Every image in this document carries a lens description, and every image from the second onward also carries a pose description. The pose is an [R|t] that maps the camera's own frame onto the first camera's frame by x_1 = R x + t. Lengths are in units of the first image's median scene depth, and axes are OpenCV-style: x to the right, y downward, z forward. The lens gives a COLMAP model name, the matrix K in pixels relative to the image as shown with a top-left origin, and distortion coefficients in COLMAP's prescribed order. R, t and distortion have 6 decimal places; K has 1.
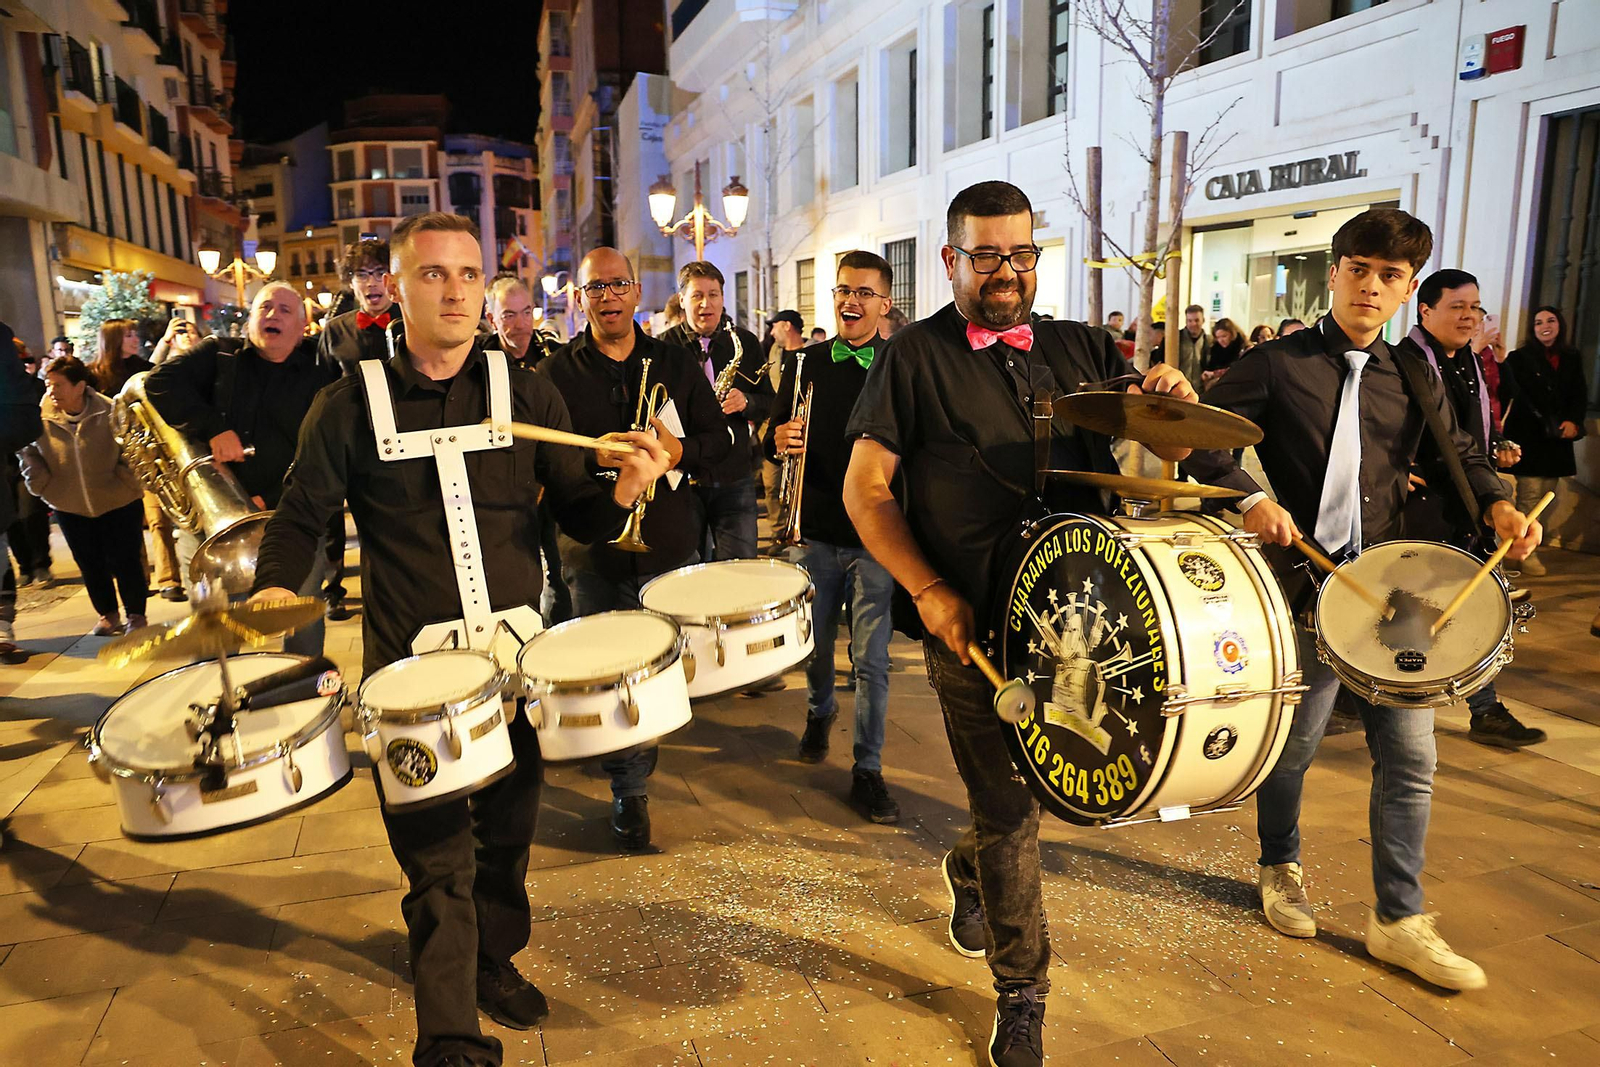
lens RADIAL K [[1074.0, 0, 805.7], [0, 1074.0, 526.4], [0, 0, 1]] dist [-0.062562, 0.002982]
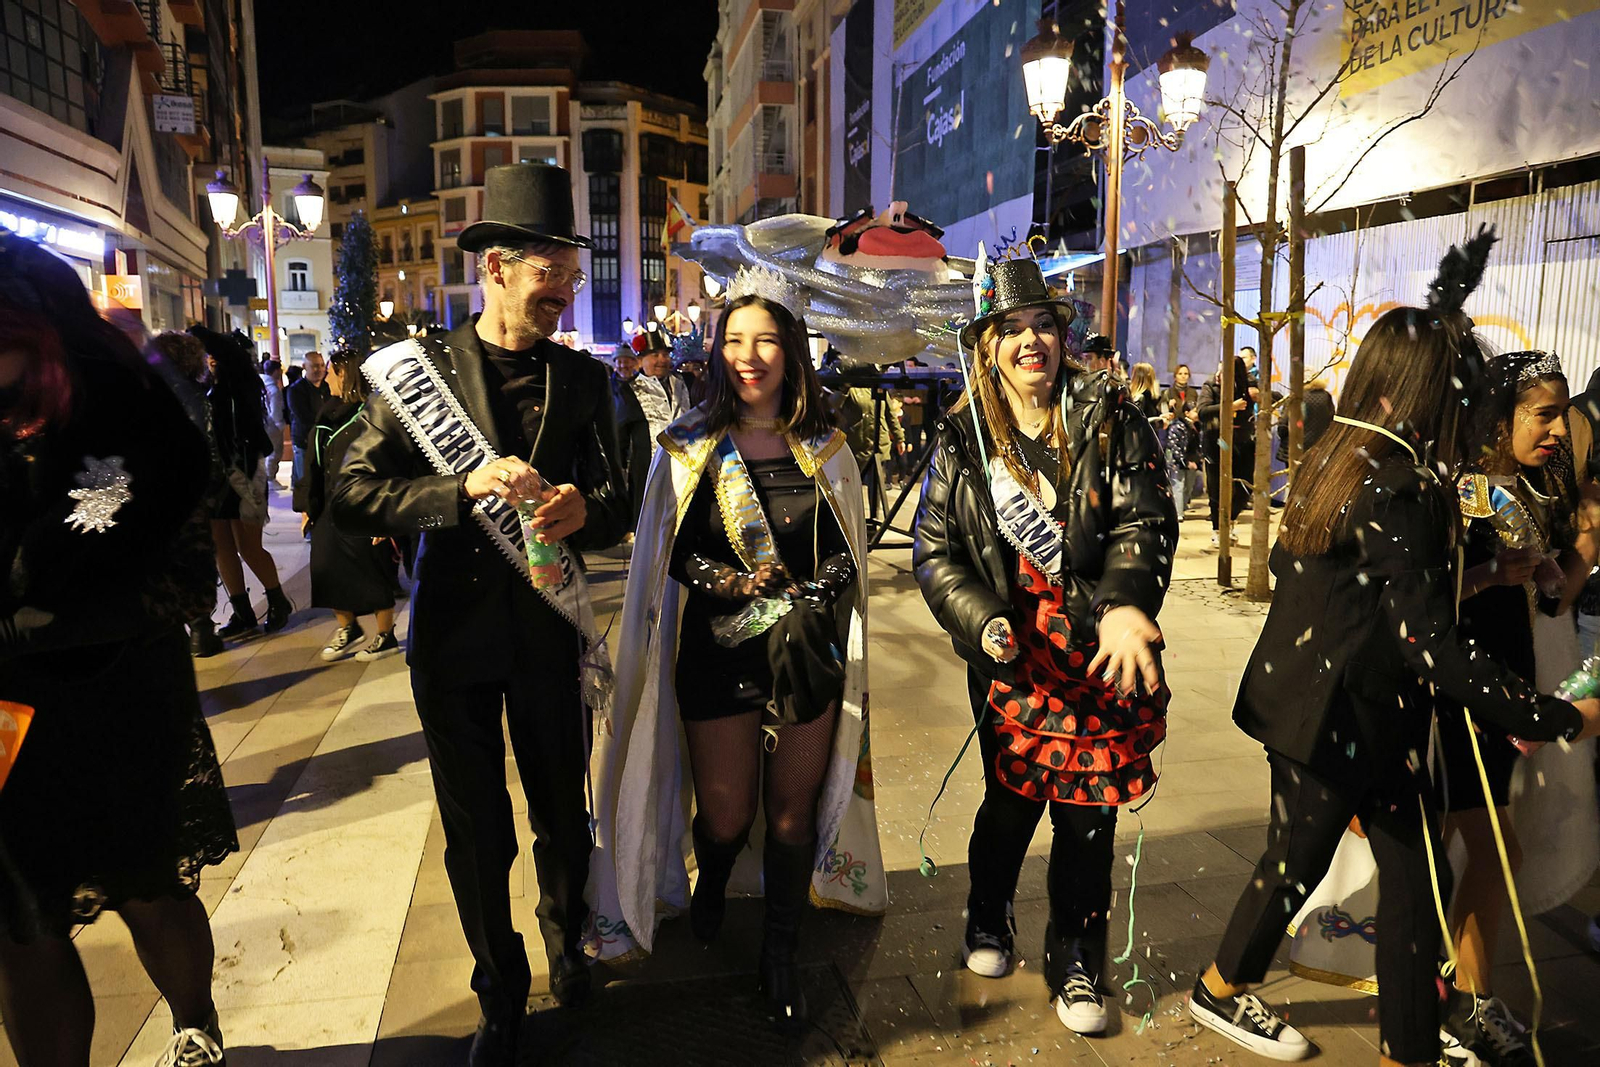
lens RADIAL K [[1074.0, 0, 790.9], [0, 1074.0, 527.7], [0, 0, 1]] dist [-0.062562, 0.002982]
pose [[0.994330, 0.038885, -0.098977, -0.100421], [-0.040648, 0.999048, -0.015858, -0.040848], [0.098266, 0.019791, 0.994963, 0.257539]]
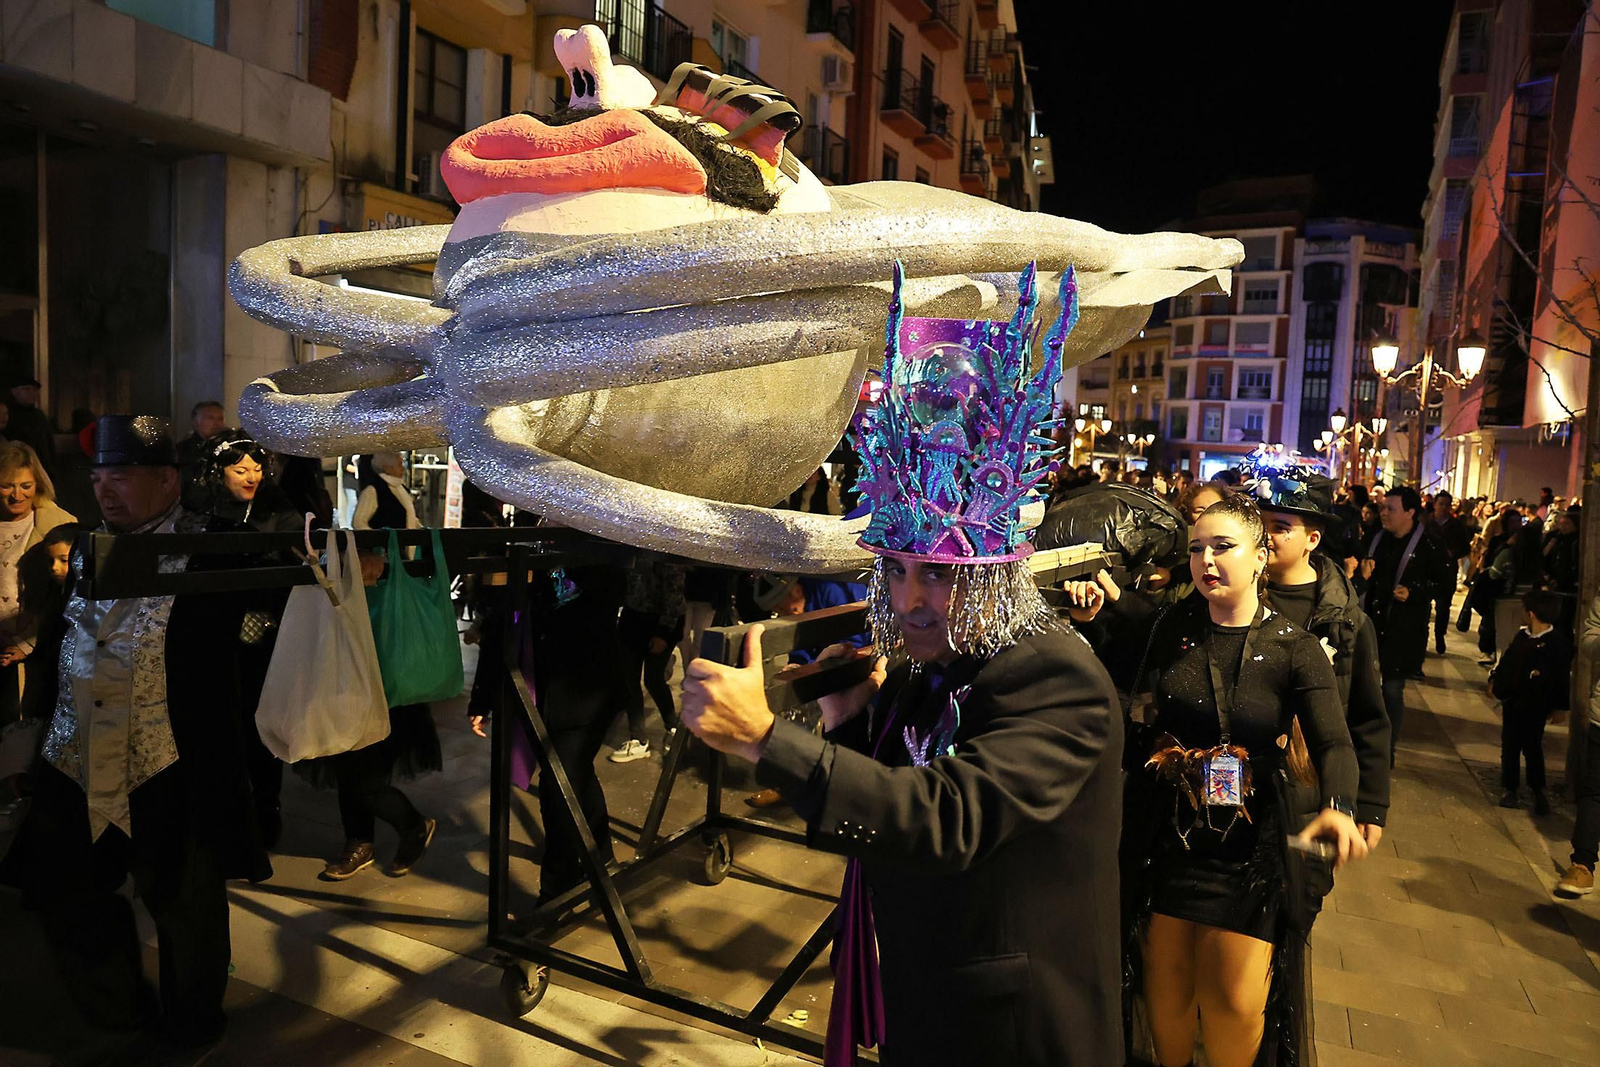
lens RADIAL K [[1074.0, 0, 801.4], [0, 1074.0, 535.8], [0, 0, 1]] dist [-0.062562, 0.002982]
pose [[0.723268, 0.113033, -0.681254, -0.030874], [-0.177533, 0.983791, -0.025252, -0.027803], [0.667357, 0.139209, 0.731612, 0.147272]]
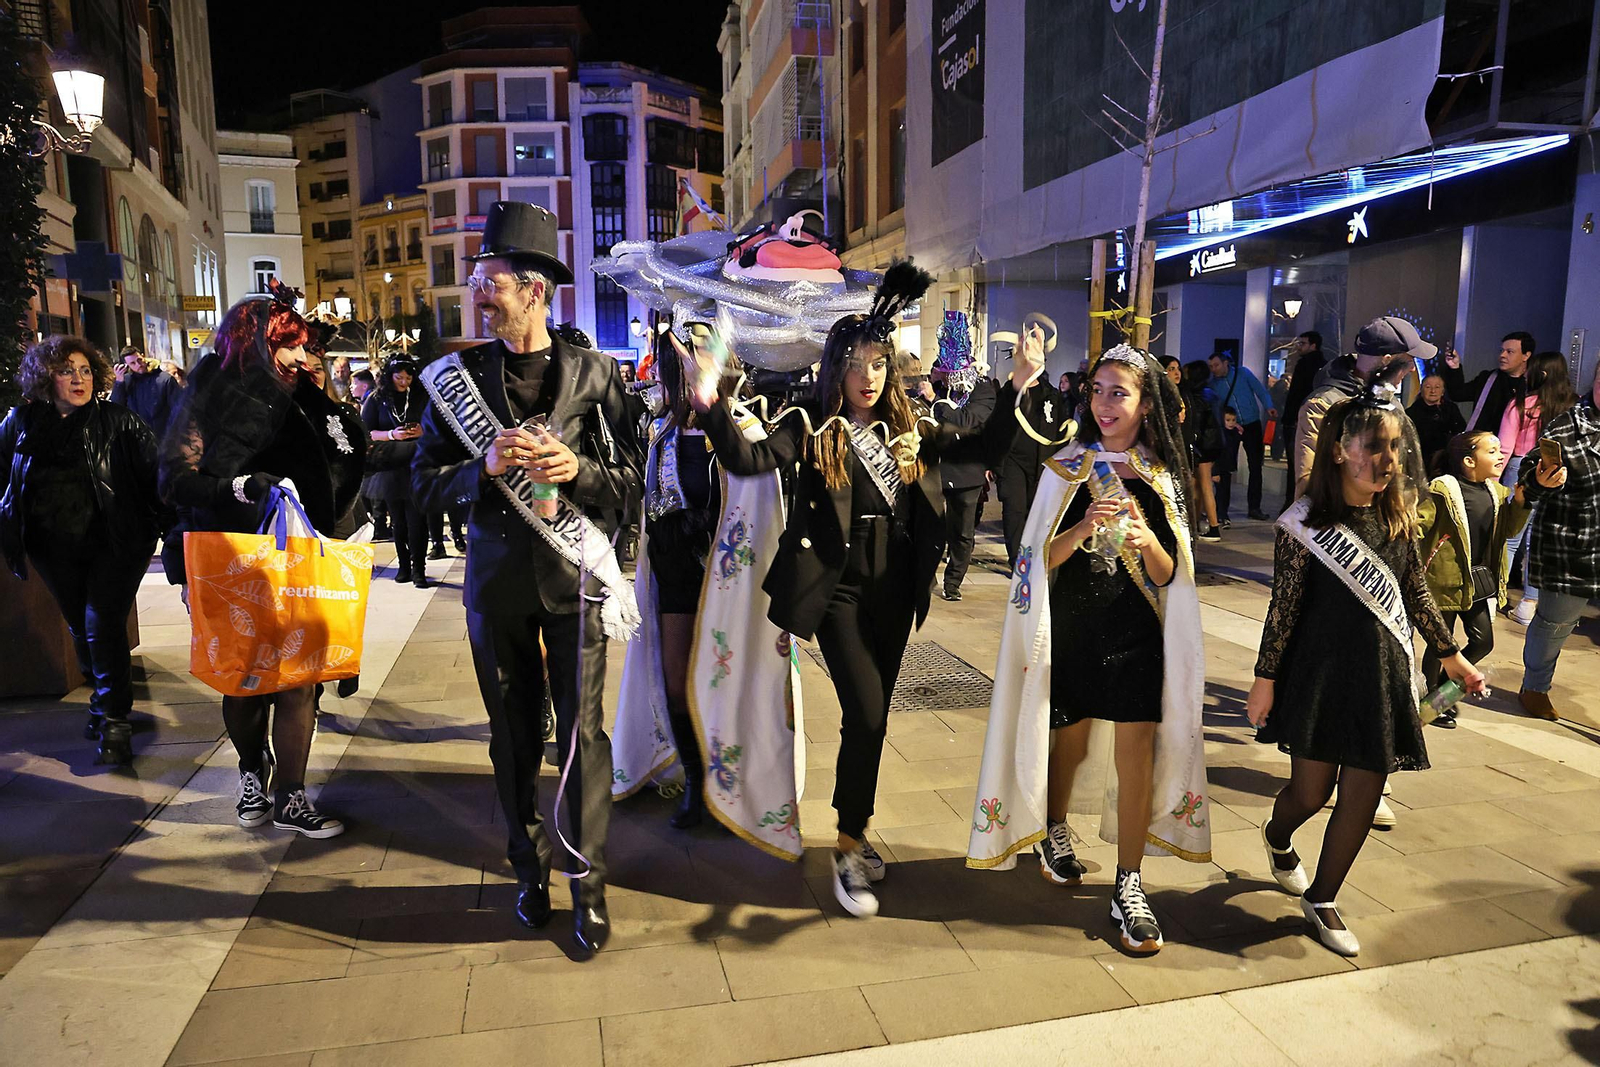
lens RADIAL K [[1074.0, 0, 802.7], [0, 1074.0, 527.0], [0, 0, 1]] dist [-0.062562, 0.002982]
pose [[0.995023, 0.027472, -0.095779, -0.119567], [-0.029833, 0.999283, -0.023314, -0.051496], [0.095070, 0.026056, 0.995130, 0.327913]]
